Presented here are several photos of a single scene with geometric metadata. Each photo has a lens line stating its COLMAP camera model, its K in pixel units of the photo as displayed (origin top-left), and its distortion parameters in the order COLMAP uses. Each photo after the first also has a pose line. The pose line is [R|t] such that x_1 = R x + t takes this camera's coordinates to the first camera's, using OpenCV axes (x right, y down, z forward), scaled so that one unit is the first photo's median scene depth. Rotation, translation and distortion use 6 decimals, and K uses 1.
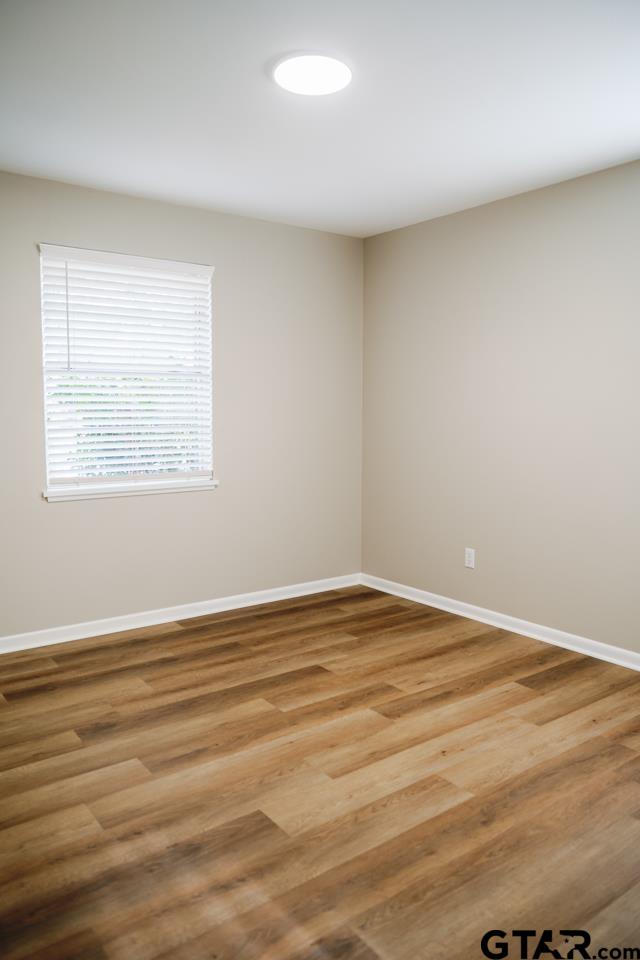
lens RADIAL K [[704.0, 0, 319.1], [0, 704.0, 479.3], [0, 0, 1]] dist [-0.045674, 0.052447]
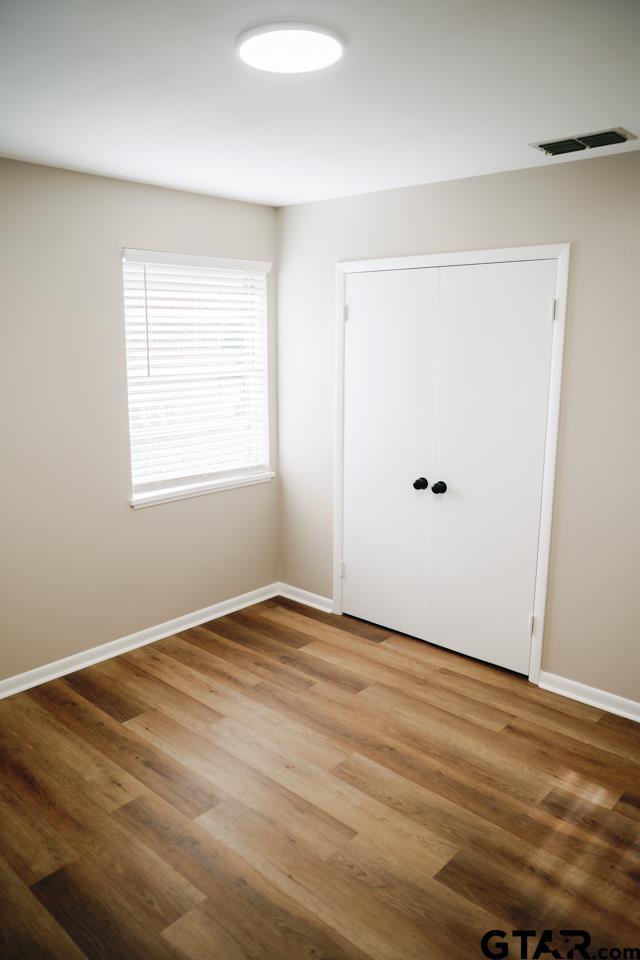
lens RADIAL K [[704.0, 0, 326.9], [0, 704.0, 480.2], [0, 0, 1]] dist [-0.045674, 0.052447]
pose [[-0.203859, -0.200265, 0.958298, -0.582036], [0.089526, 0.970939, 0.221952, -0.199395], [-0.974898, 0.131039, -0.180005, 0.822288]]
